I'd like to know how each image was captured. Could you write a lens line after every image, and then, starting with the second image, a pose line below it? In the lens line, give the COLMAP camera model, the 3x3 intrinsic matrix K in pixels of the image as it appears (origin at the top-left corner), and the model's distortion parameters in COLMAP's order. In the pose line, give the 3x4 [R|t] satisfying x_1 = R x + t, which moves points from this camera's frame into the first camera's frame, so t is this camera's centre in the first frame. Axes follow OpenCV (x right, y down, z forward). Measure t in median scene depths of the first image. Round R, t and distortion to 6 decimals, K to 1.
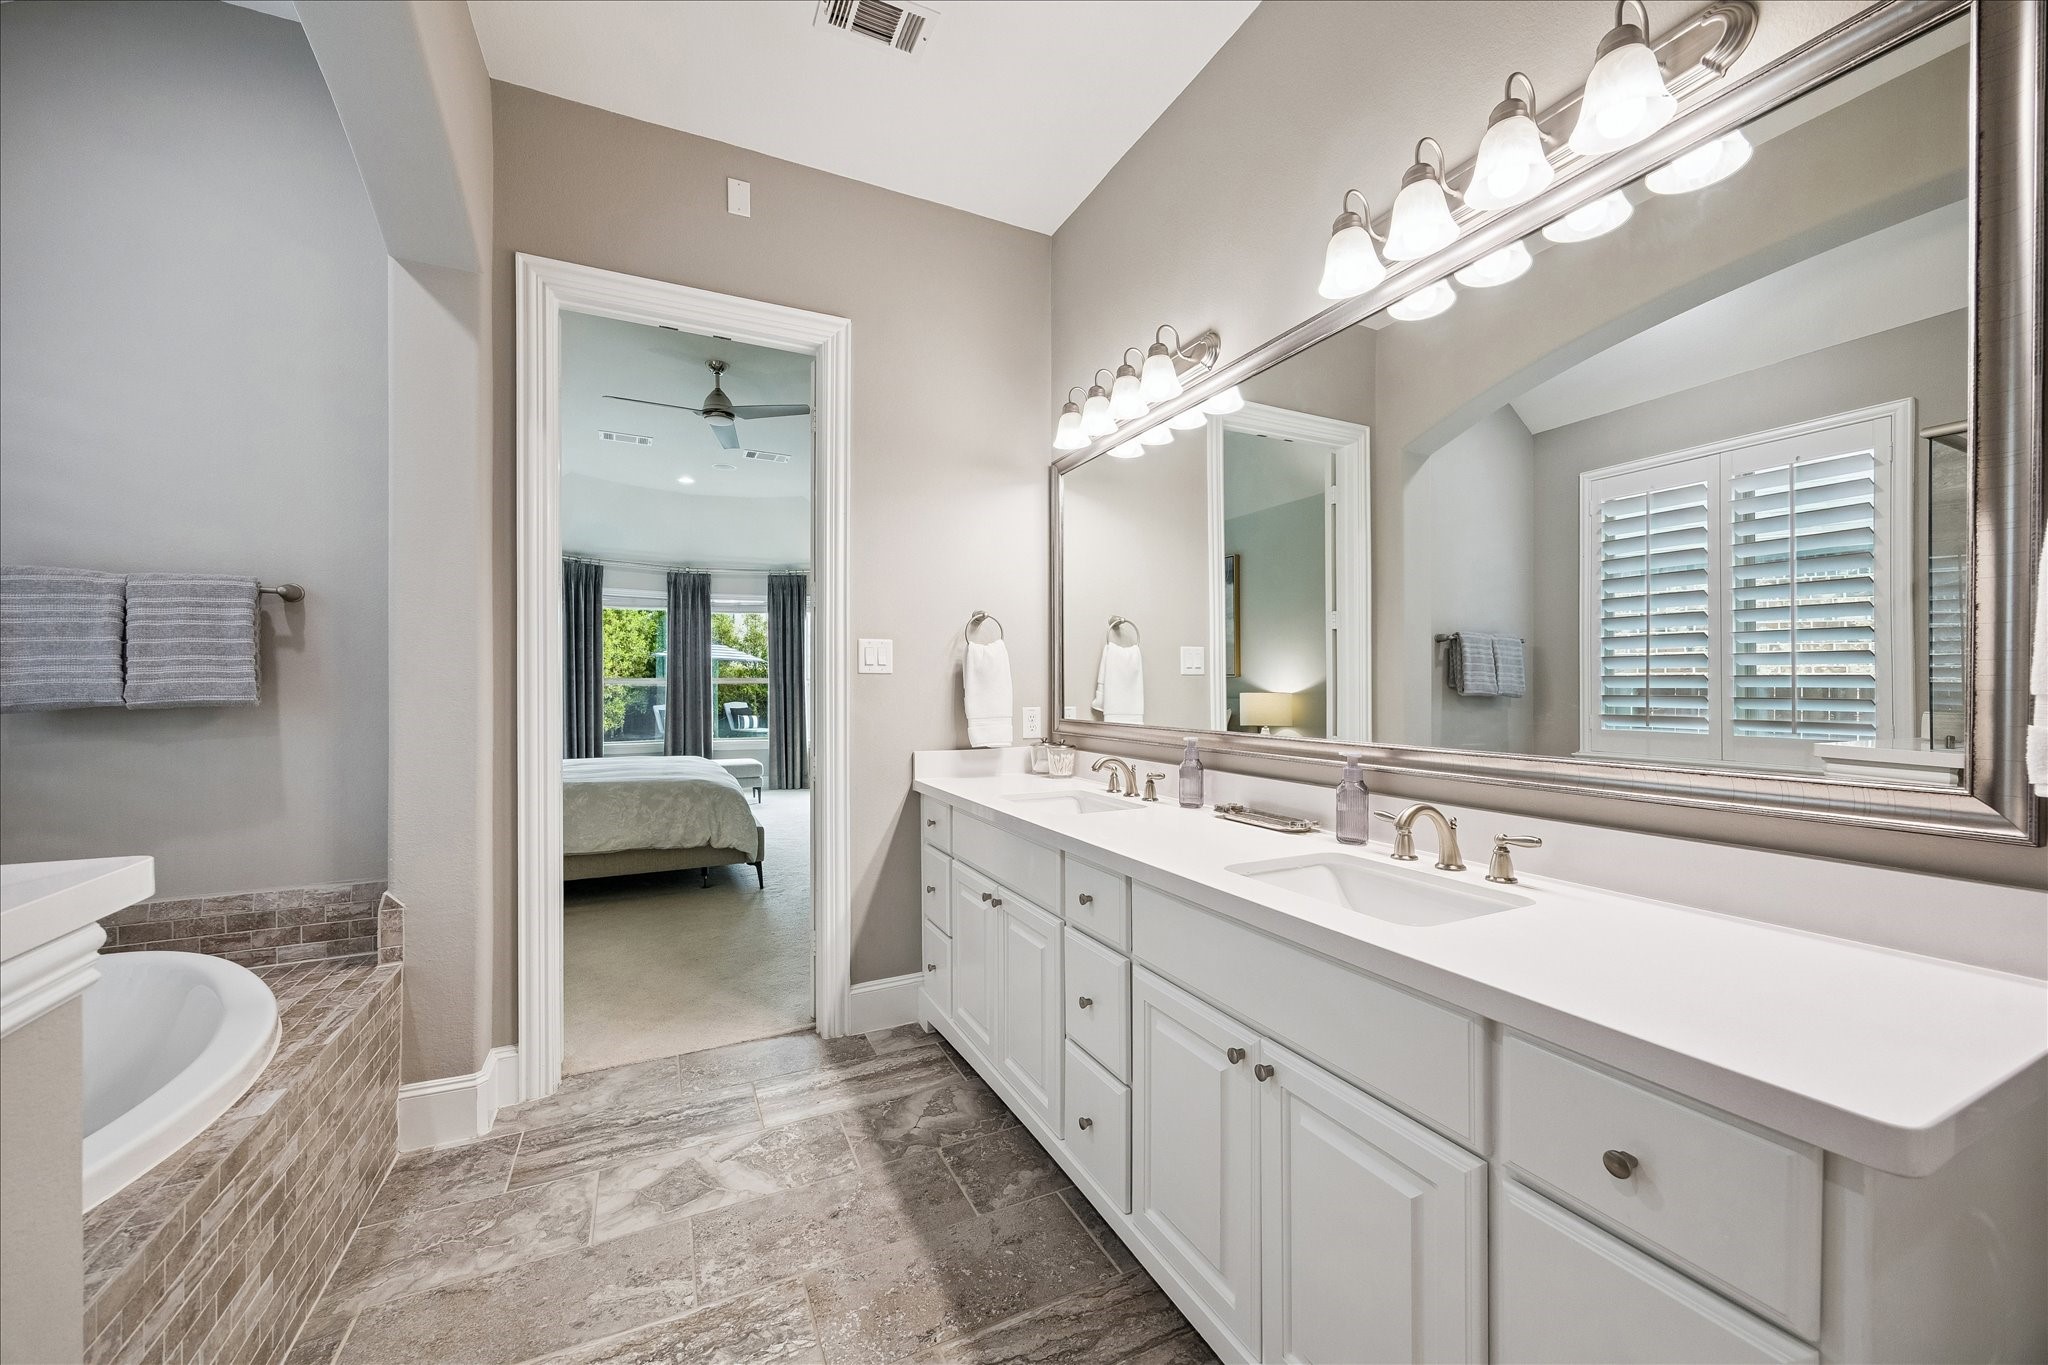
lens RADIAL K [[796.9, 0, 1034.1], [0, 796.9, 699.7], [0, 0, 1]] dist [0.000959, 0.000373]
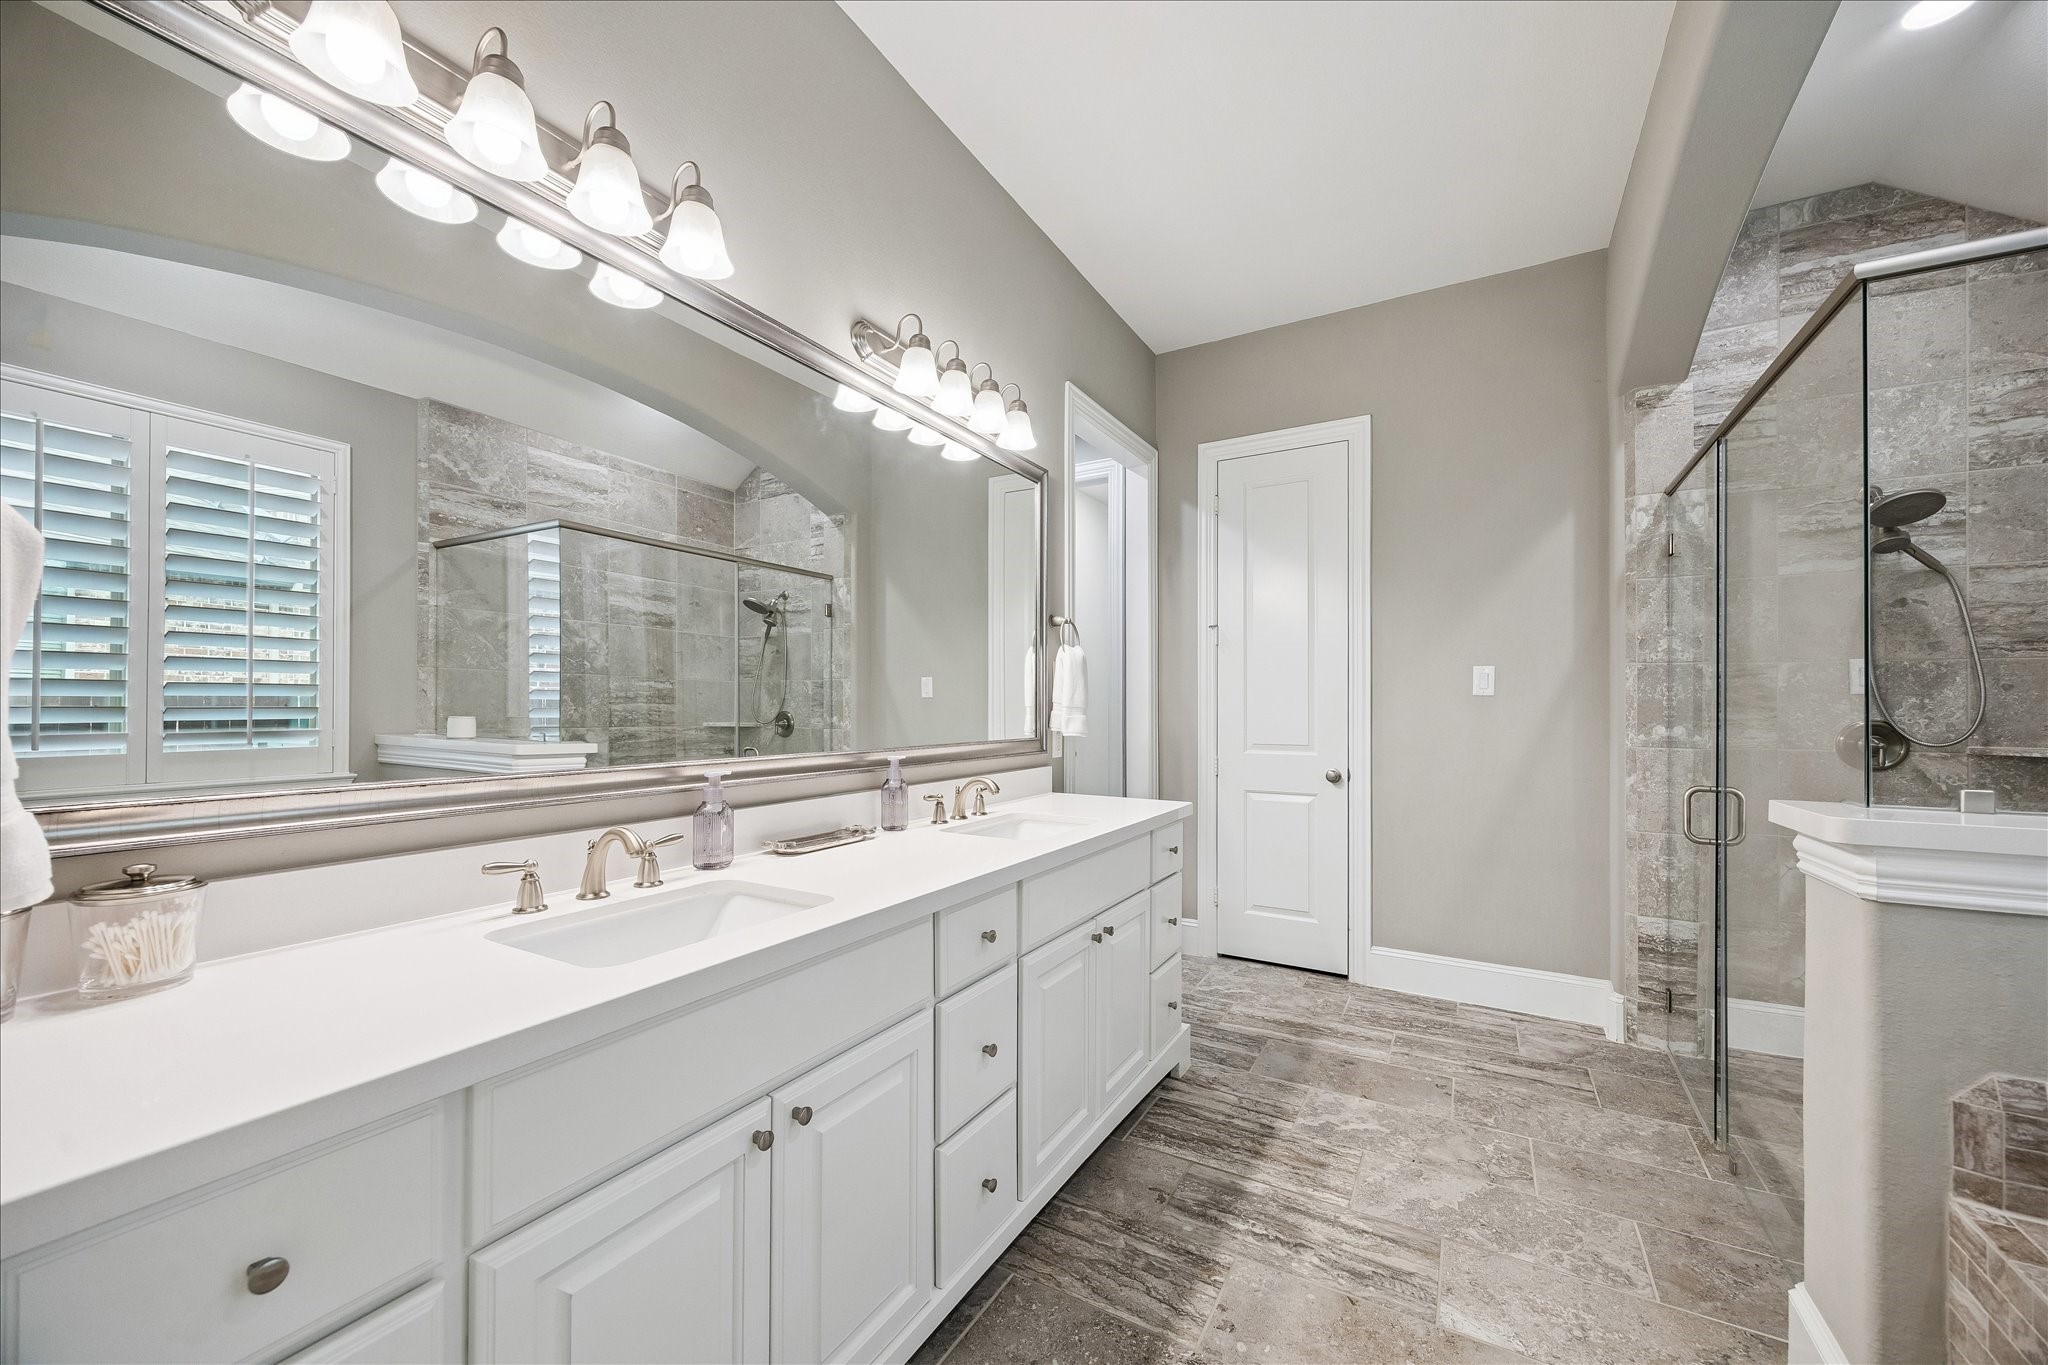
lens RADIAL K [[796.9, 0, 1034.2], [0, 796.9, 675.1], [0, 0, 1]] dist [0.000959, 0.000373]
pose [[-0.571610, 0.018181, 0.820324, -0.630558], [0.004616, 0.999810, -0.018943, -0.030416], [-0.820512, -0.007041, -0.571585, 1.291442]]
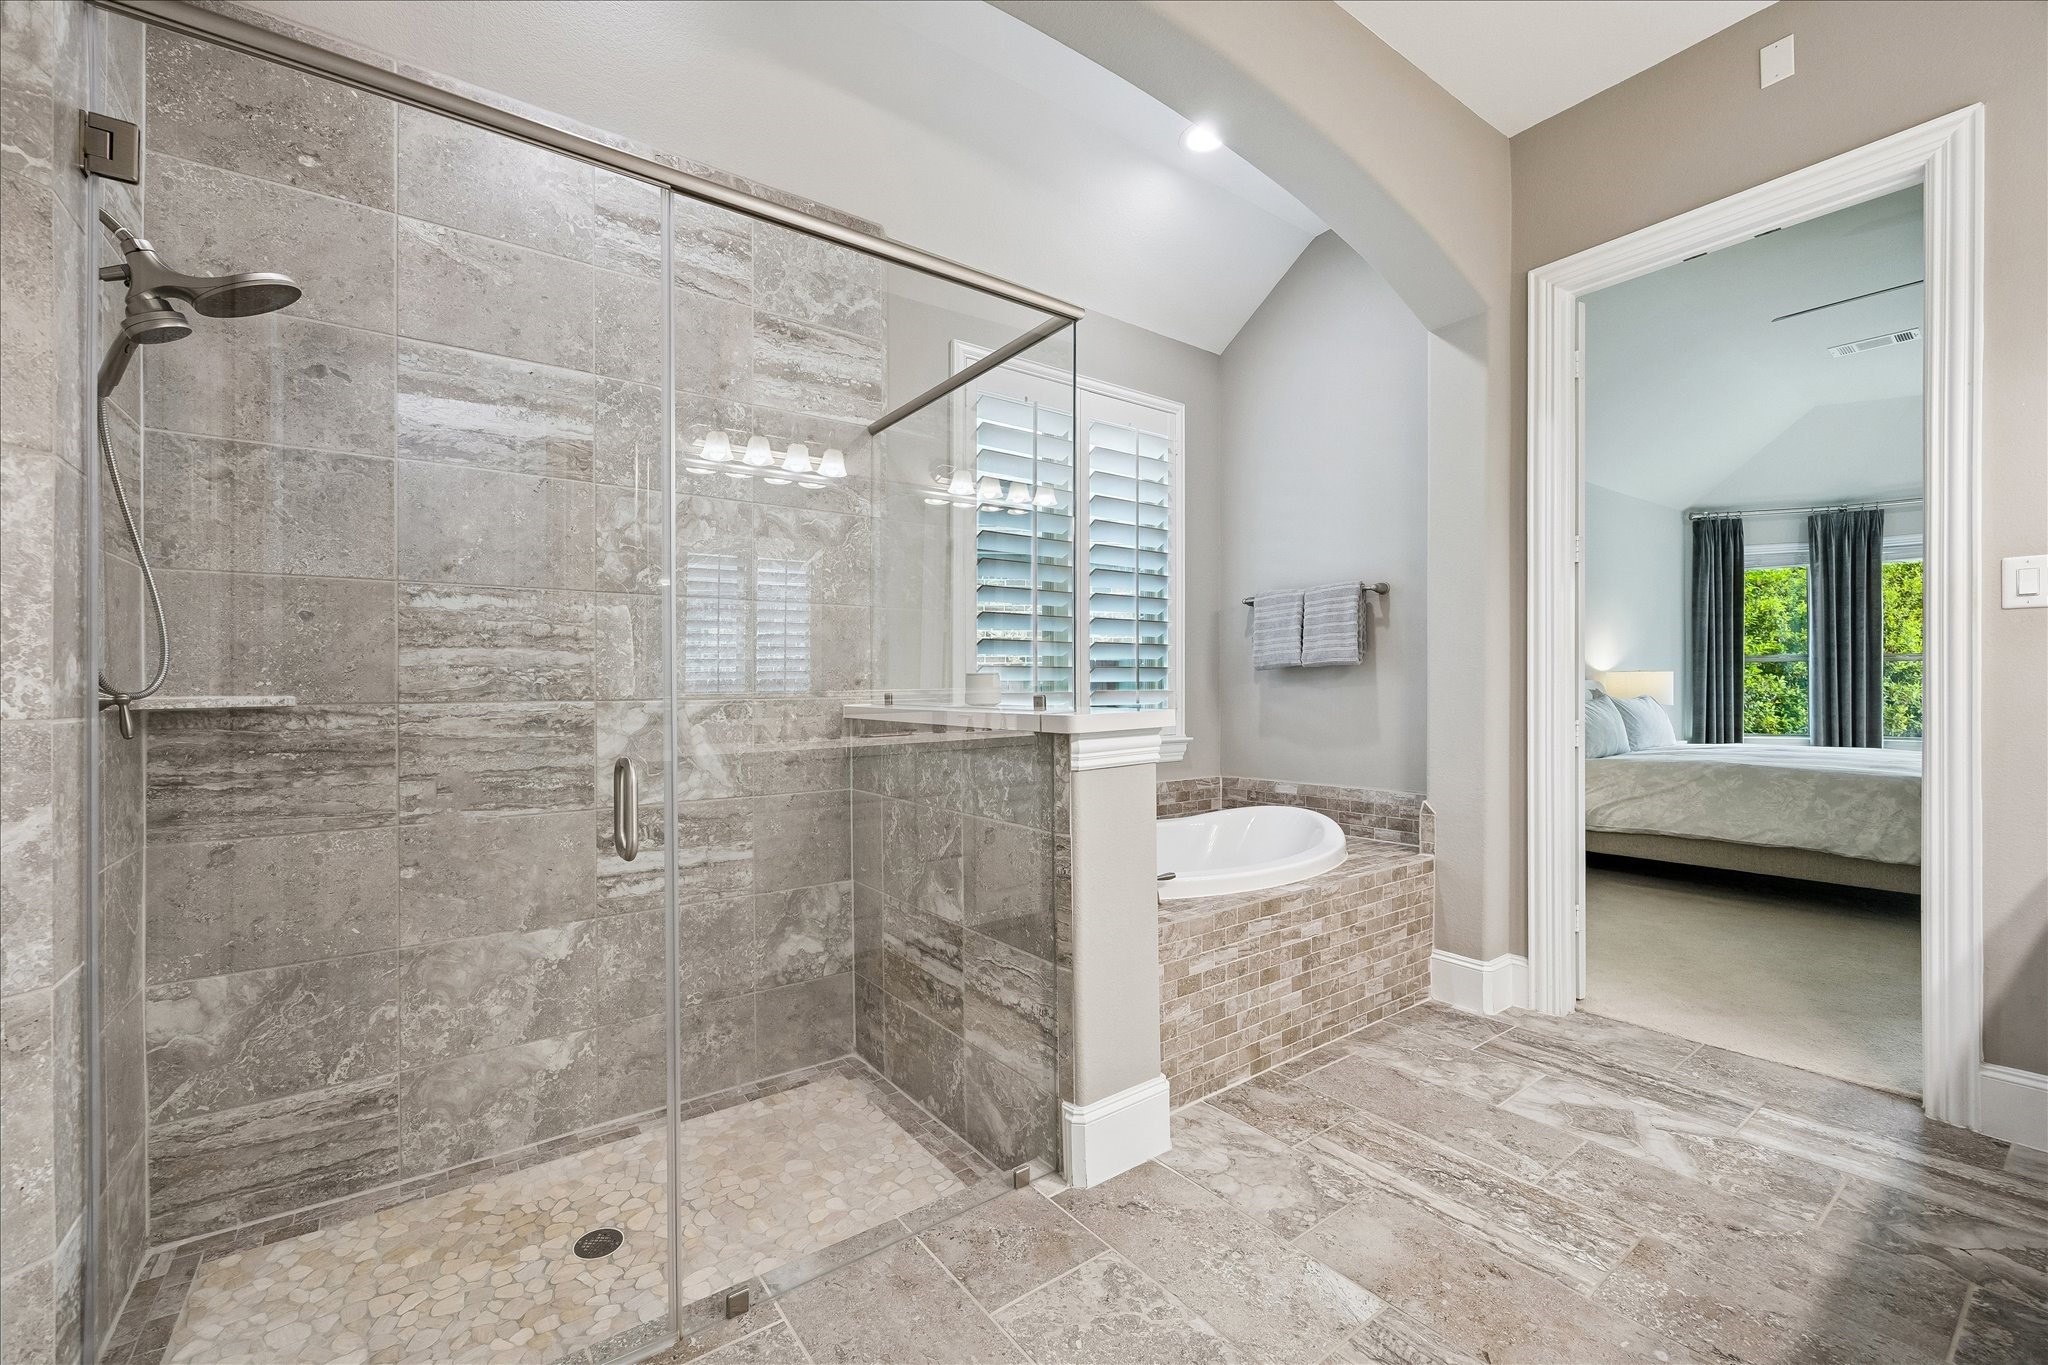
lens RADIAL K [[833.7, 0, 989.1], [0, 833.7, 695.0], [0, 0, 1]] dist [-0.001803, 0.000006]
pose [[0.158988, 0.008607, -0.987243, 0.464447], [-0.008904, 0.999934, 0.007283, 0.056951], [0.987240, 0.007633, 0.159055, 0.041266]]
